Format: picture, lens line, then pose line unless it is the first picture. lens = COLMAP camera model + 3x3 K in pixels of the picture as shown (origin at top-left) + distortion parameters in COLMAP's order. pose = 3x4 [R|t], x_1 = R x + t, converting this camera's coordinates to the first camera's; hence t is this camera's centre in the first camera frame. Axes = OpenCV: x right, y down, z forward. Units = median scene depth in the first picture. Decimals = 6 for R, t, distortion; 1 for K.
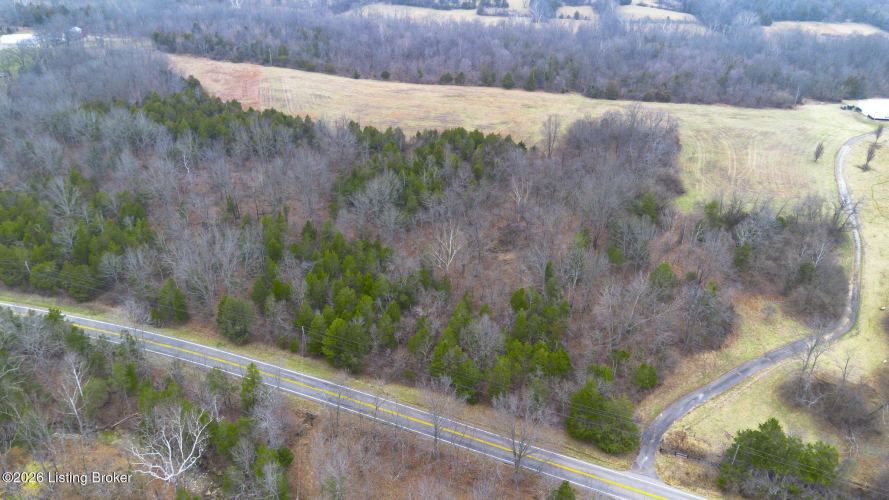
lens RADIAL K [[626.8, 0, 444.5], [0, 626.8, 250.0], [0, 0, 1]] dist [0.074659, -0.080037]
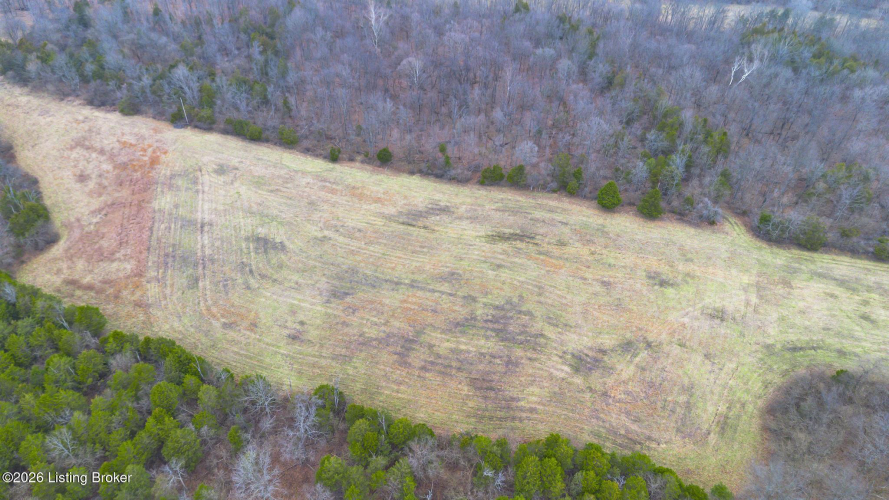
lens RADIAL K [[626.8, 0, 444.5], [0, 626.8, 250.0], [0, 0, 1]] dist [0.074659, -0.080037]
pose [[0.999940, -0.003510, 0.010359, -0.062262], [0.001413, 0.980639, 0.195819, -0.422266], [-0.010846, -0.195792, 0.980585, 0.581292]]
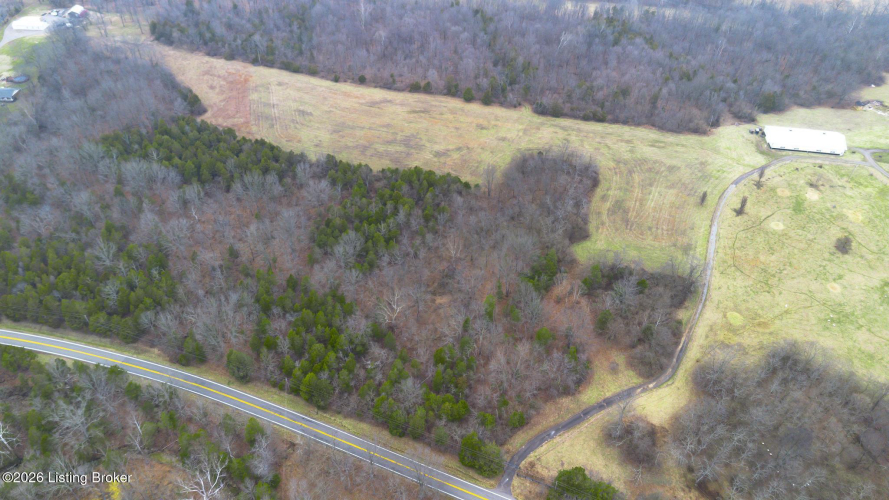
lens RADIAL K [[626.8, 0, 444.5], [0, 626.8, 250.0], [0, 0, 1]] dist [0.074659, -0.080037]
pose [[0.999914, 0.004891, -0.012176, 0.093876], [-0.002411, 0.980622, 0.195896, -0.275869], [0.012898, -0.195850, 0.980549, -0.216580]]
